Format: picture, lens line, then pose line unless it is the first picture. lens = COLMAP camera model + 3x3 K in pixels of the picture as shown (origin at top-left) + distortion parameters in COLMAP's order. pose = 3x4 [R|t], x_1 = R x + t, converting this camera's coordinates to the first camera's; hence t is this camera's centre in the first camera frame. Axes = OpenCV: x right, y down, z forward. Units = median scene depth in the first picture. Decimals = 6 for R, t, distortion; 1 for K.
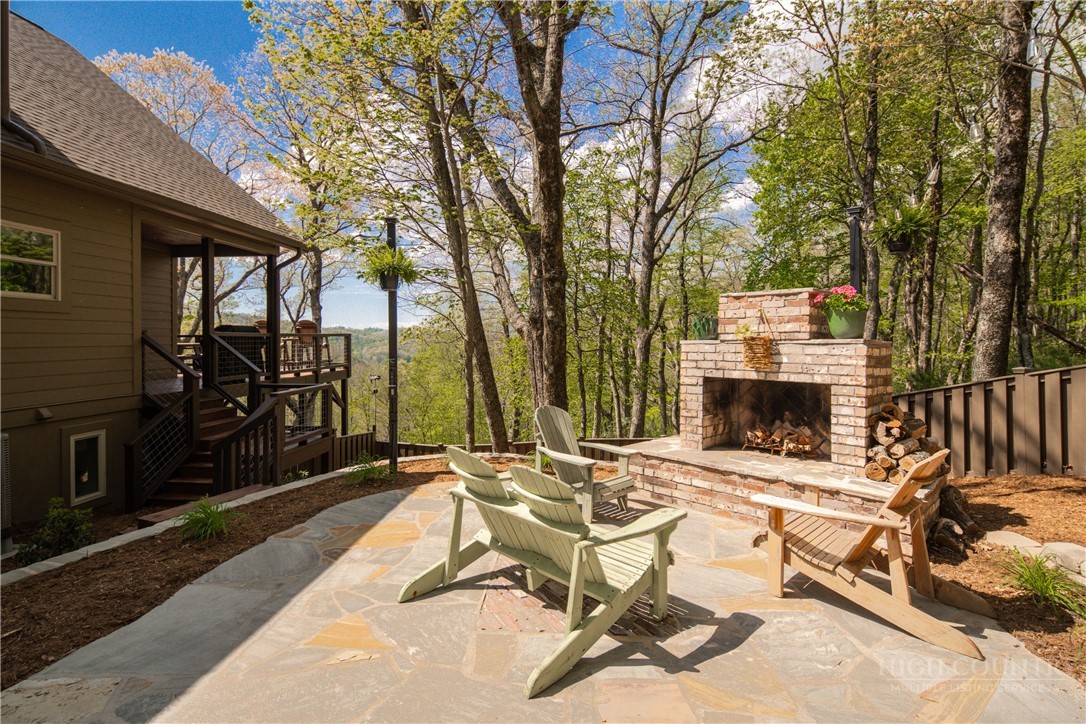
lens RADIAL K [[533.1, 0, 542.1], [0, 533.1, 346.3], [0, 0, 1]] dist [0.000472, -0.000123]
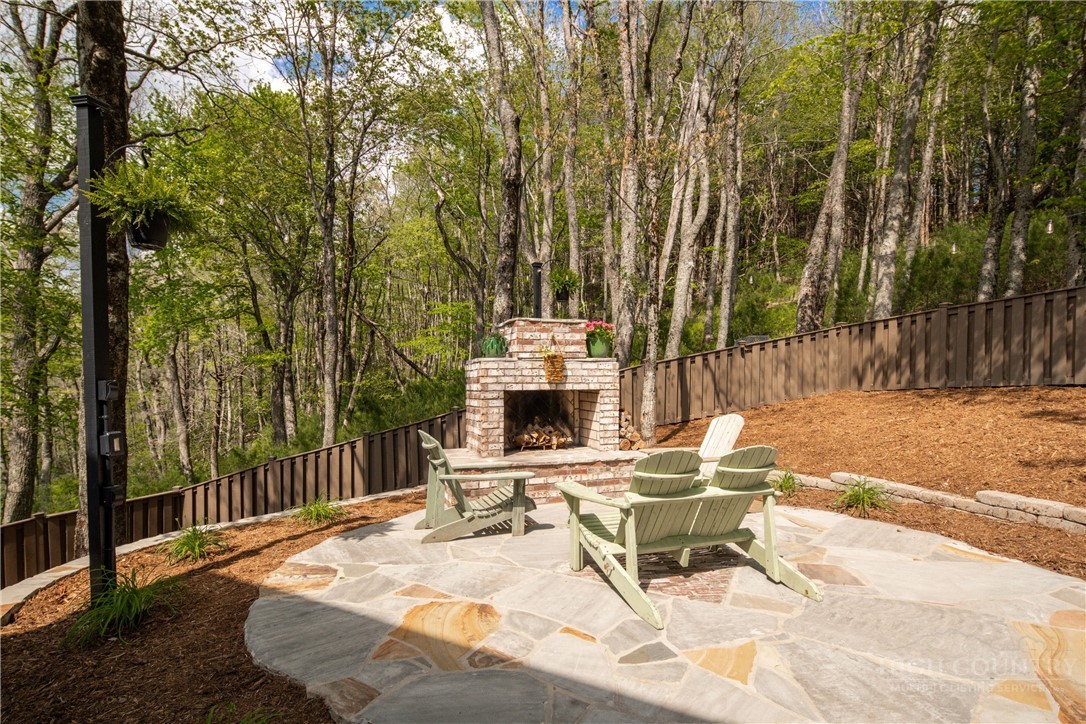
lens RADIAL K [[525.5, 0, 542.7], [0, 525.5, 394.9], [0, 0, 1]] dist [0.000988, 0.000063]
pose [[0.400413, -0.036456, 0.915609, -0.705751], [0.012546, 0.999333, 0.034303, 0.030821], [-0.916249, -0.002248, 0.400603, 0.509905]]
